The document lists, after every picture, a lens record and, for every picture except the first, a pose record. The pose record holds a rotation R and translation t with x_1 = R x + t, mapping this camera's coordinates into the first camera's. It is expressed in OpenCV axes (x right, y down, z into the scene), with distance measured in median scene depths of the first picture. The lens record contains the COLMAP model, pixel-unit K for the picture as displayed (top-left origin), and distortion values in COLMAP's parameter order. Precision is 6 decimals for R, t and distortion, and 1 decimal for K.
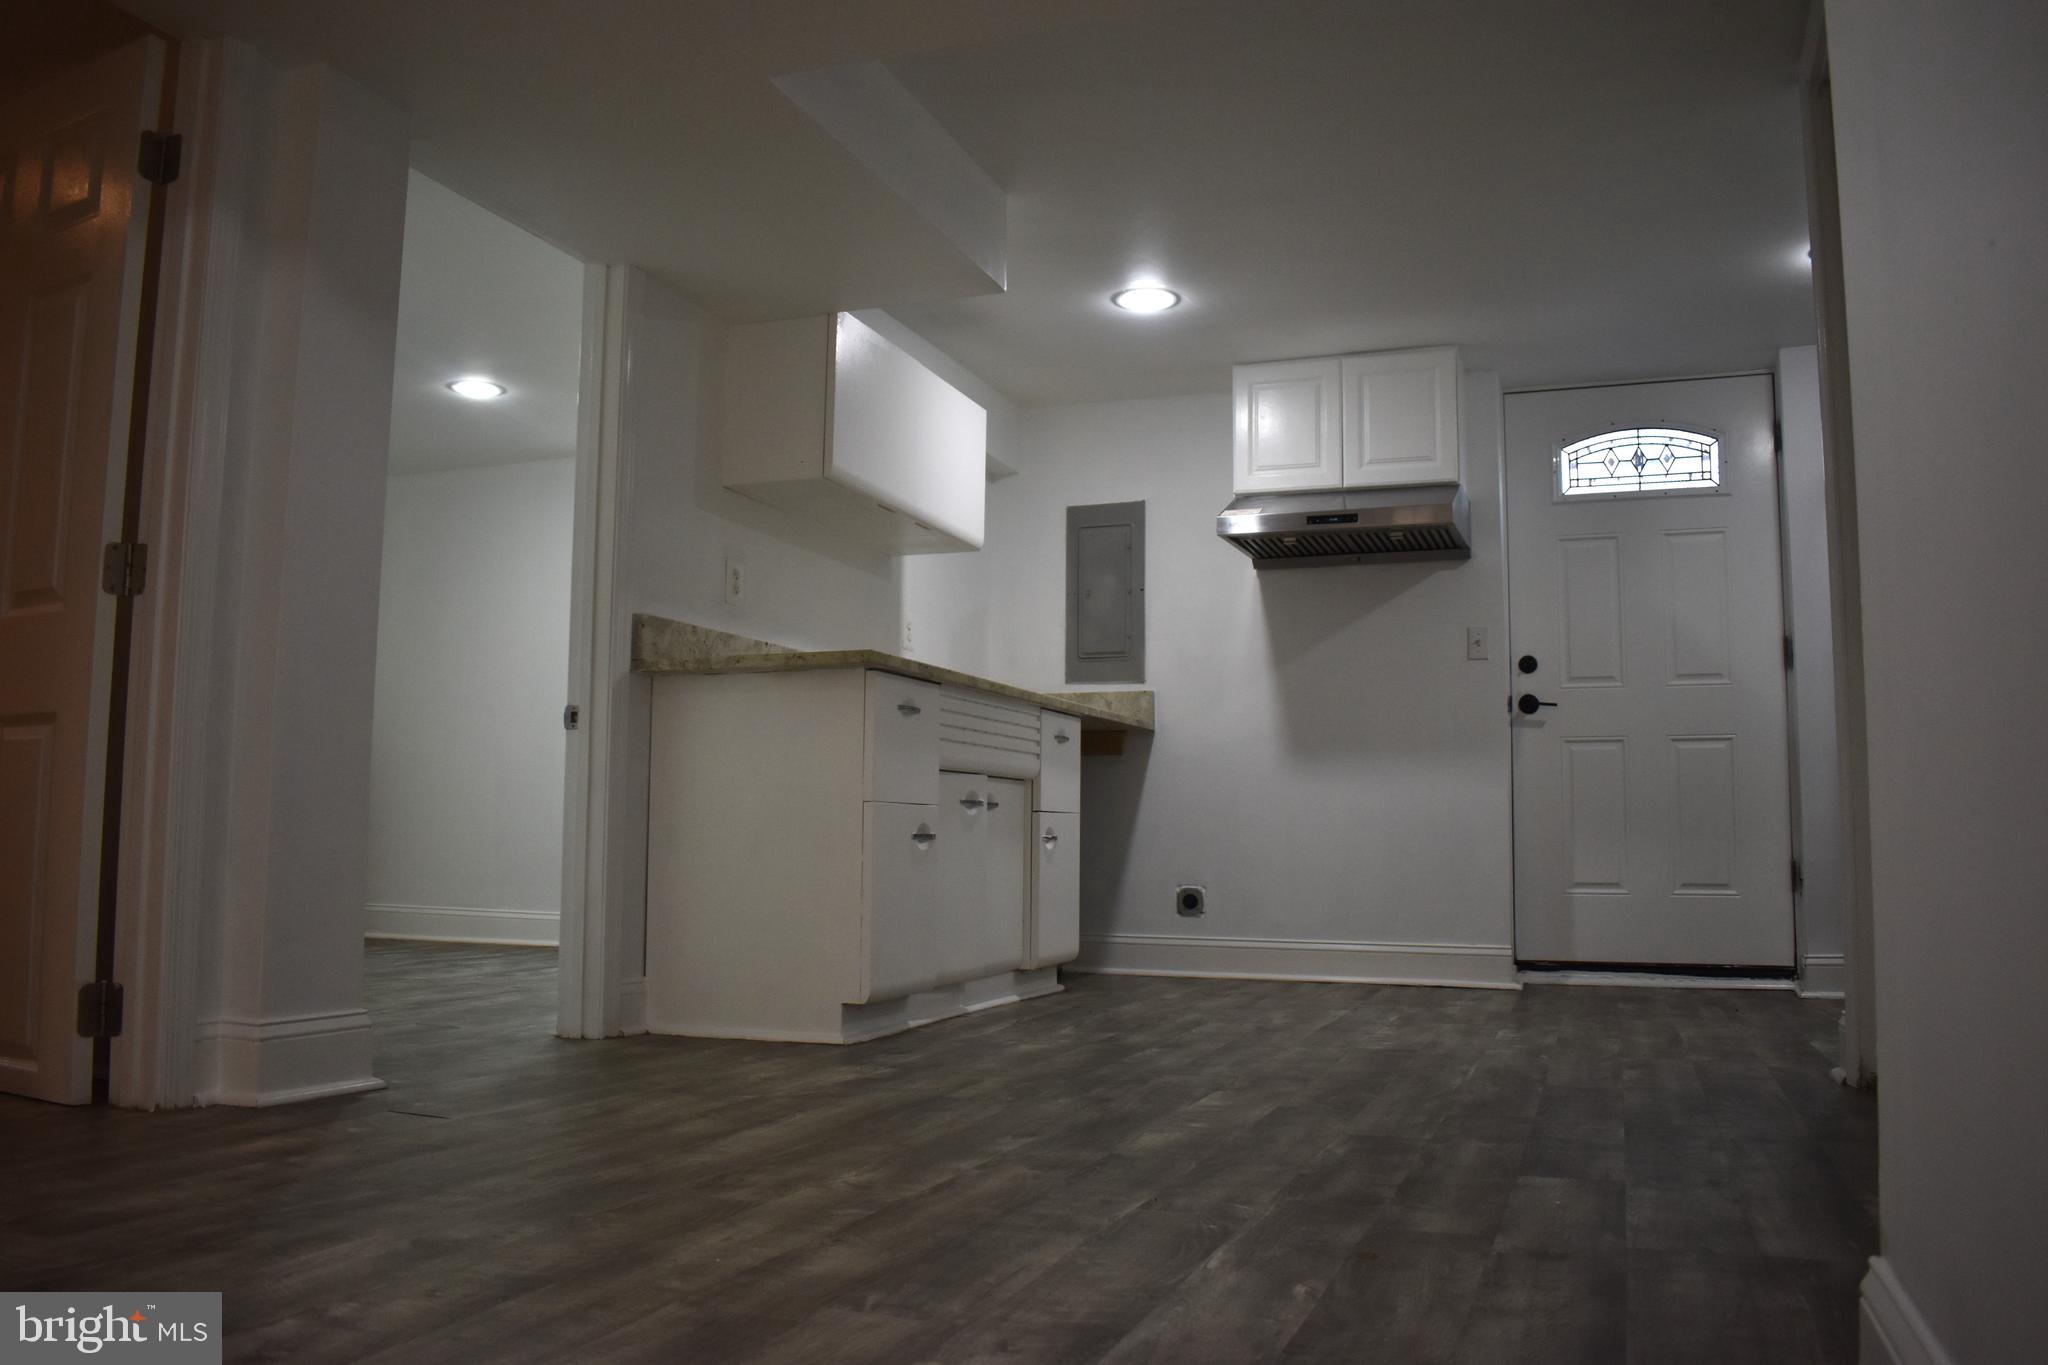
lens RADIAL K [[1593.3, 0, 1024.0], [0, 1593.3, 682.5], [0, 0, 1]] dist [-0.090992, 0.008537]
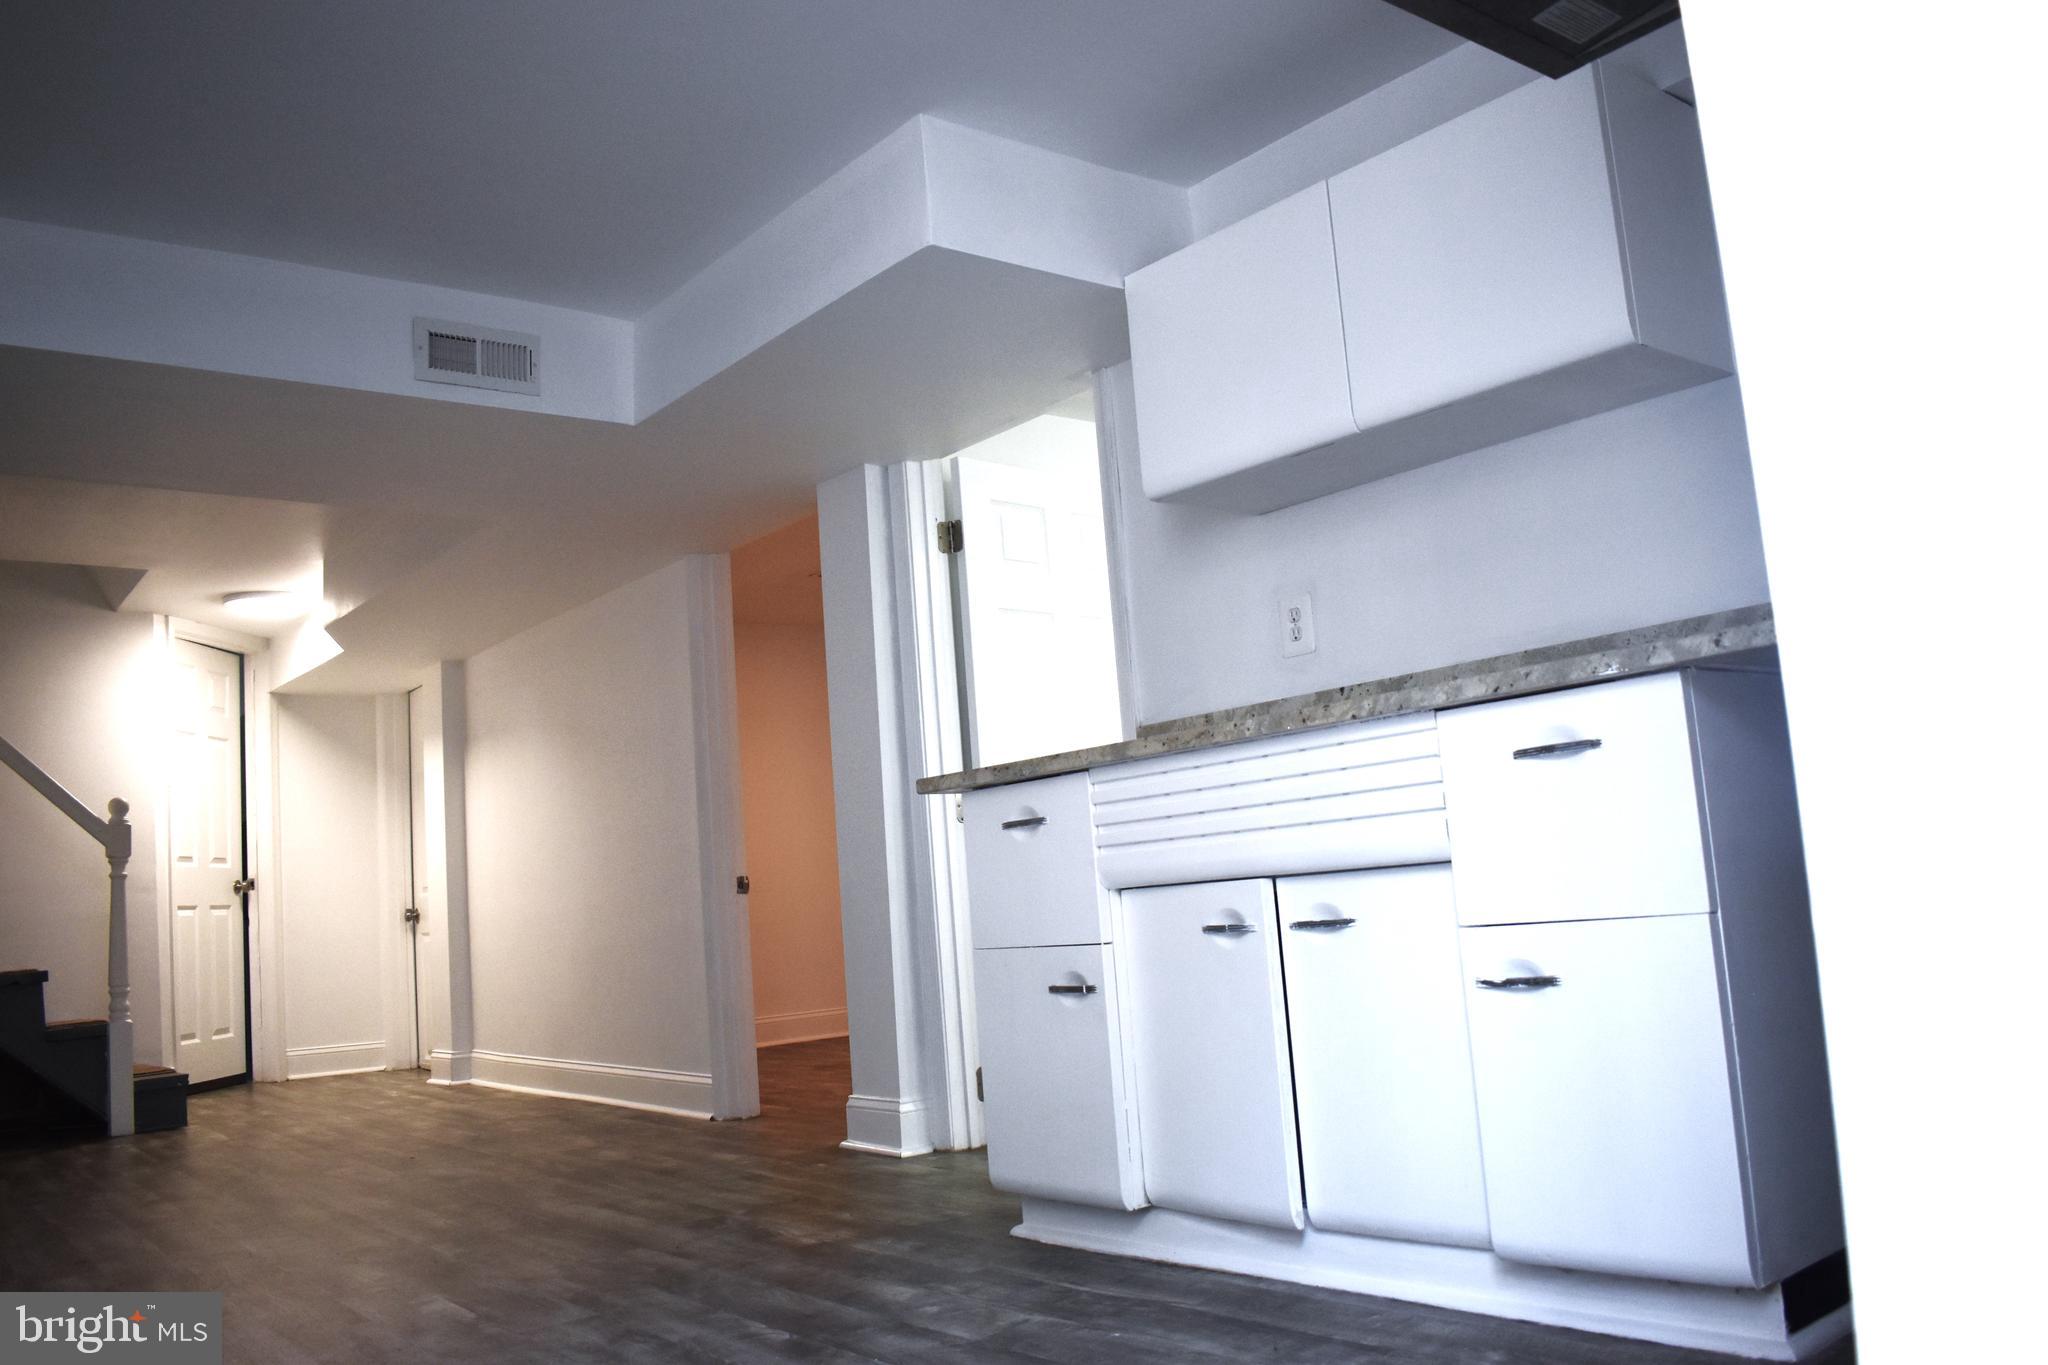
lens RADIAL K [[1593.3, 0, 1024.0], [0, 1593.3, 682.5], [0, 0, 1]] dist [-0.090992, 0.008537]
pose [[-0.504198, -0.092073, -0.858666, 0.425074], [0.160859, 0.966886, -0.198132, 0.073416], [0.848474, -0.238022, -0.472691, 0.992535]]
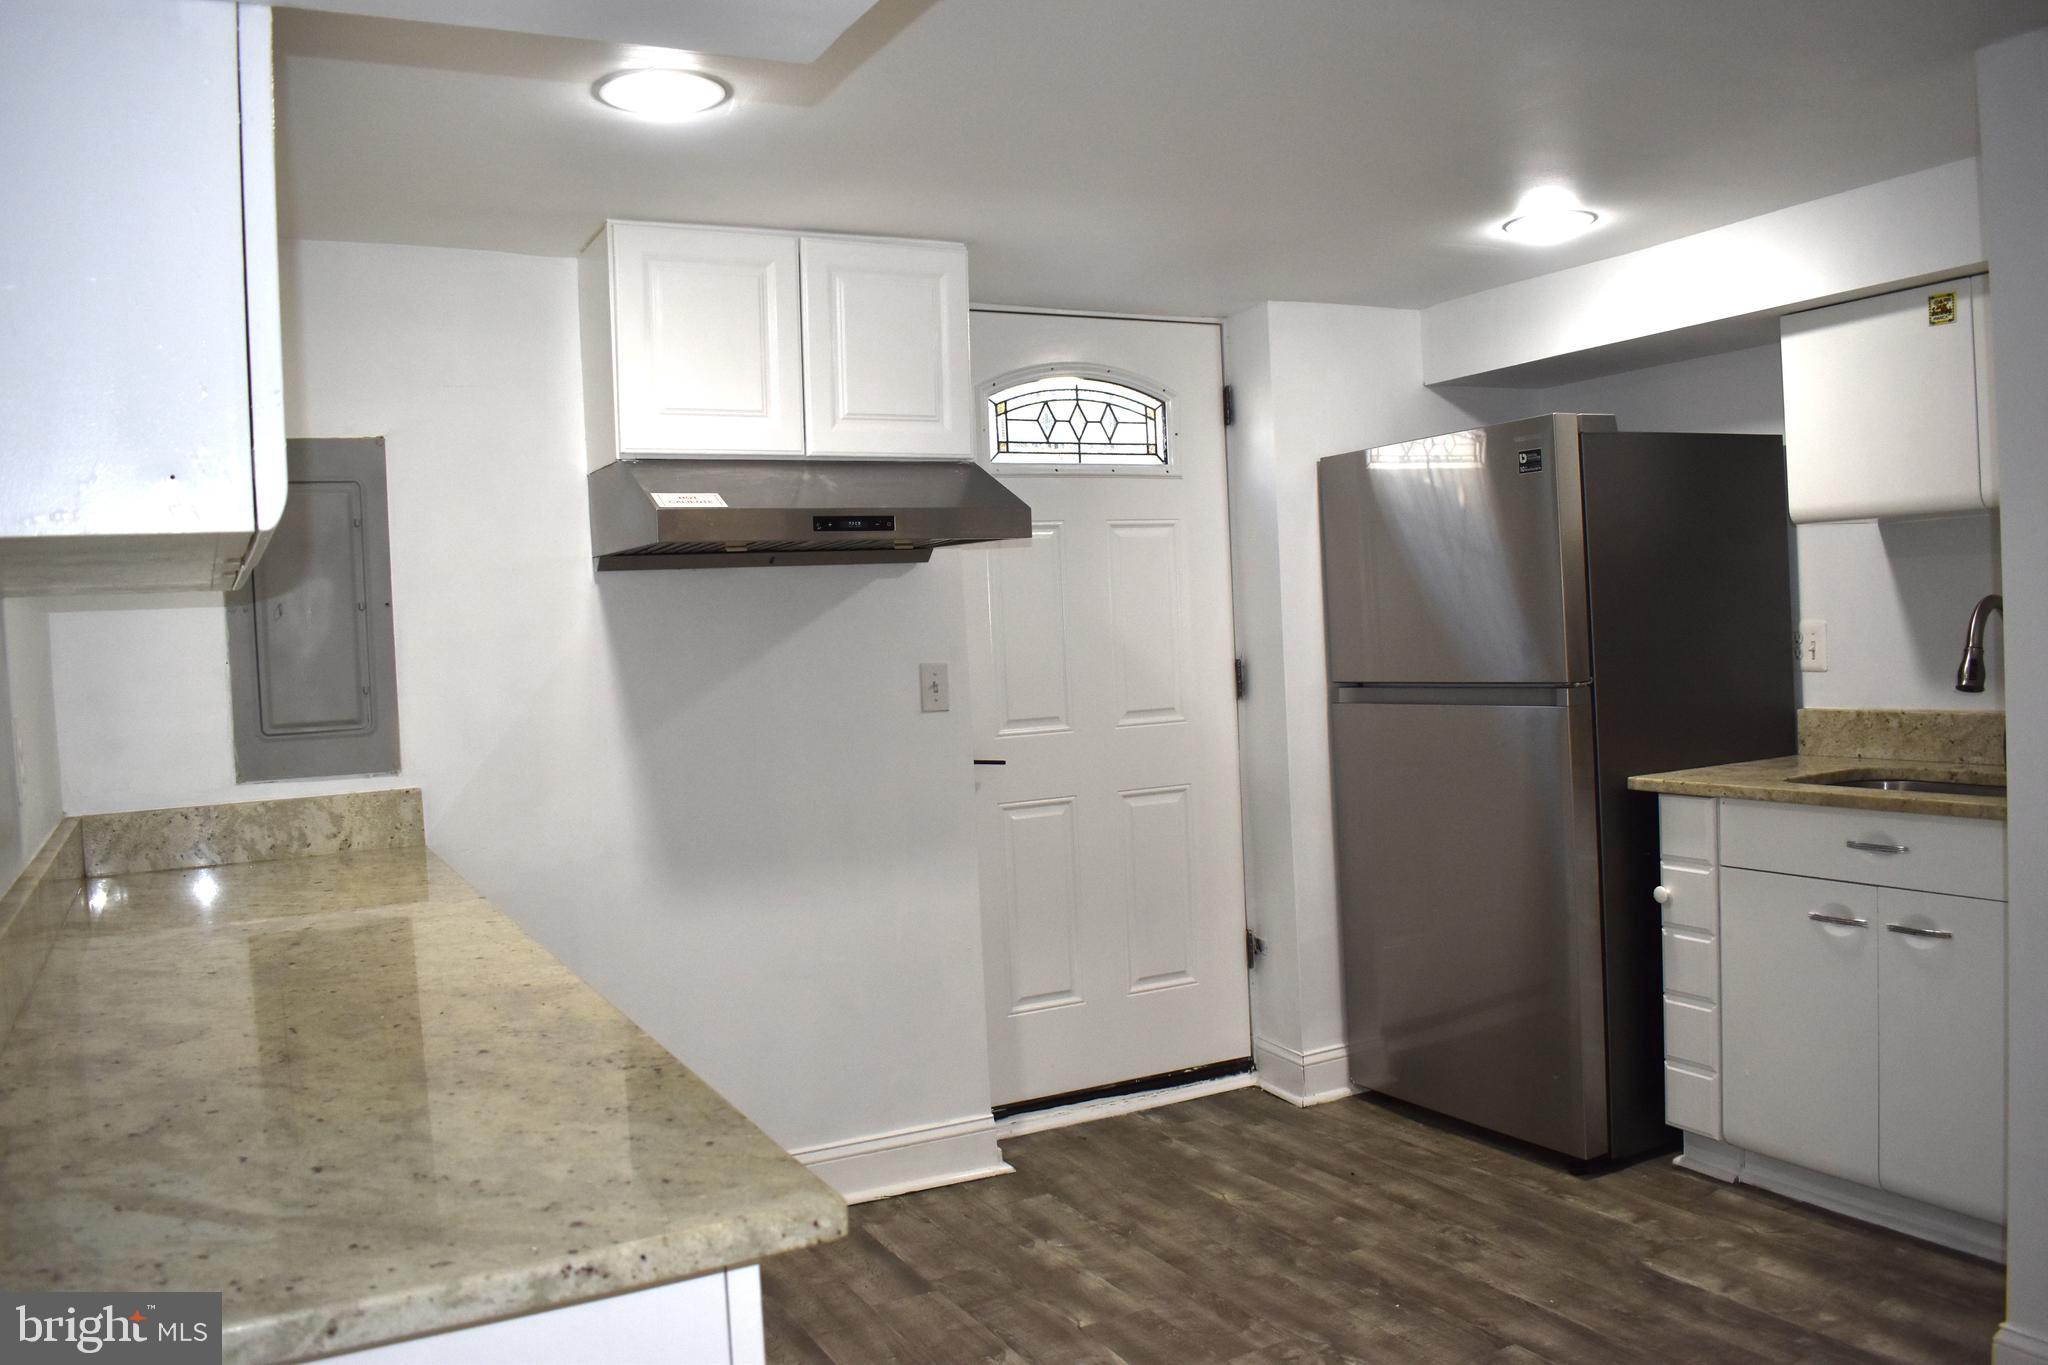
lens RADIAL K [[1593.3, 0, 1024.0], [0, 1593.3, 682.5], [0, 0, 1]] dist [-0.090992, 0.008537]
pose [[0.664833, -0.068186, 0.743873, -0.197470], [-0.024757, 0.993267, 0.113173, -0.106010], [-0.746581, -0.093657, 0.658669, 0.523735]]
